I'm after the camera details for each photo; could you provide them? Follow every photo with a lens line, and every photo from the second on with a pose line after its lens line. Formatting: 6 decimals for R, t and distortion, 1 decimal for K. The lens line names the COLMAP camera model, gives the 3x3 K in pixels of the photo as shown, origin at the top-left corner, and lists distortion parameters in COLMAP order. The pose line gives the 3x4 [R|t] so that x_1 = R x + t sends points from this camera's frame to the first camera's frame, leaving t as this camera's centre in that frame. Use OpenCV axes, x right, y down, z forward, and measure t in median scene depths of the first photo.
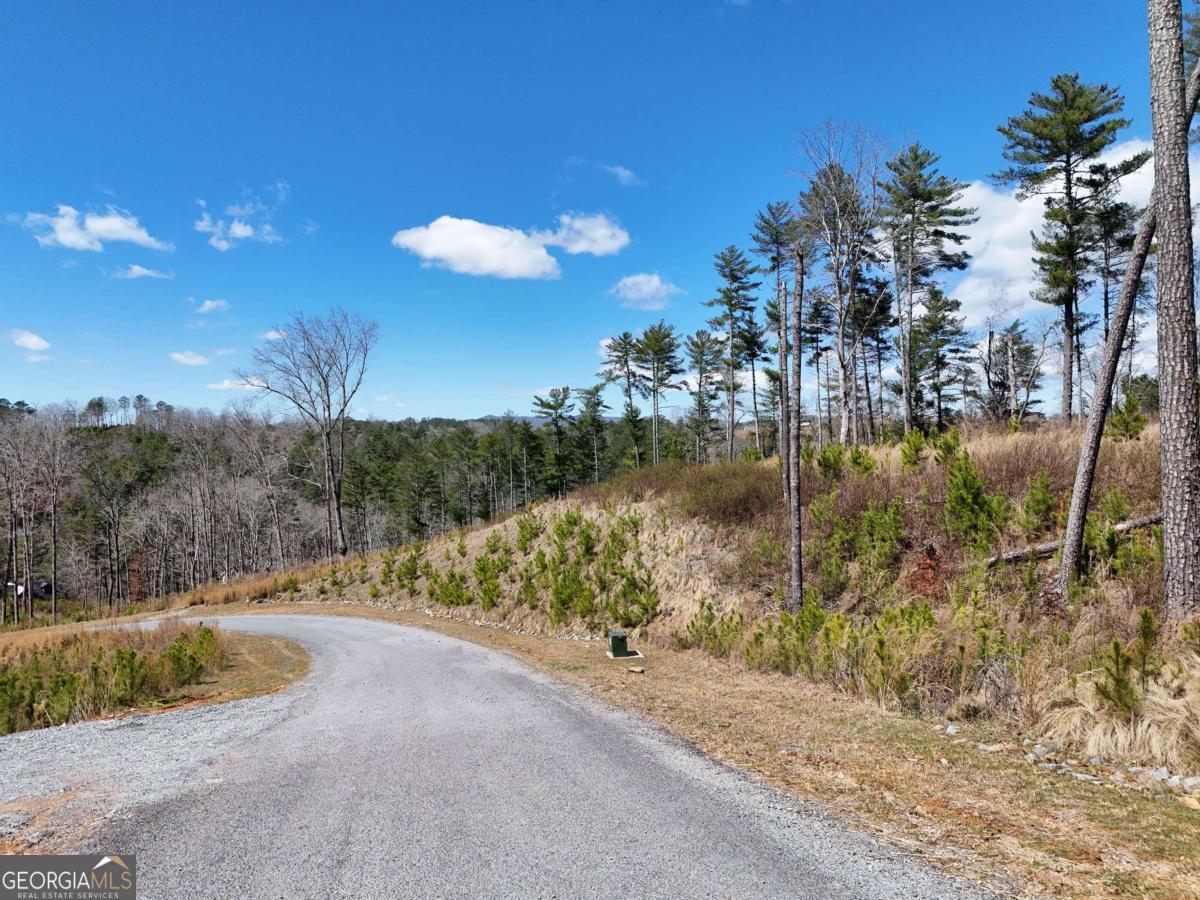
lens RADIAL K [[872.9, 0, 597.5], [0, 872.9, 459.8], [0, 0, 1]] dist [0.073587, -0.061211]
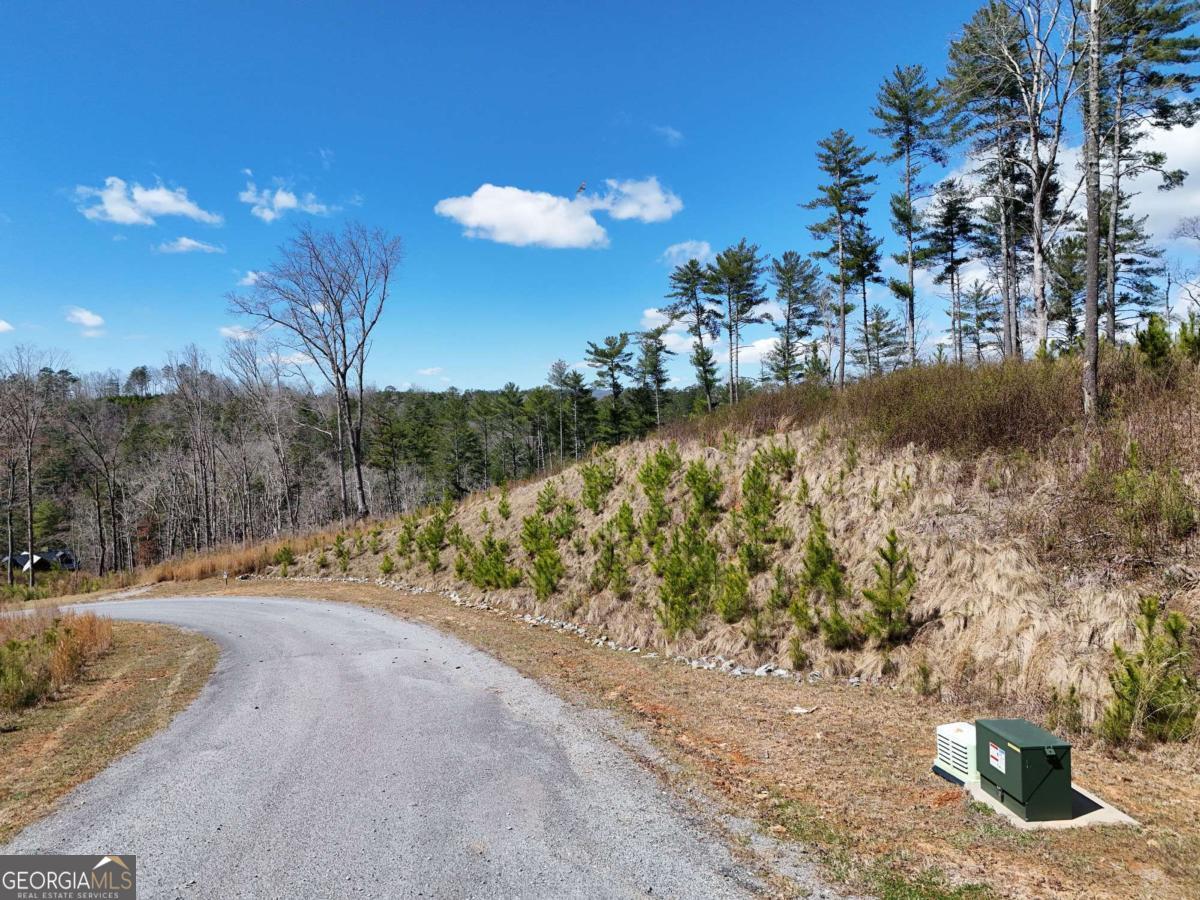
lens RADIAL K [[872.9, 0, 607.5], [0, 872.9, 448.8], [0, 0, 1]] dist [0.073587, -0.061211]
pose [[0.999262, -0.001312, -0.038378, -0.027464], [0.002056, 0.999810, 0.019365, 0.025869], [0.038345, -0.019430, 0.999076, 0.185577]]
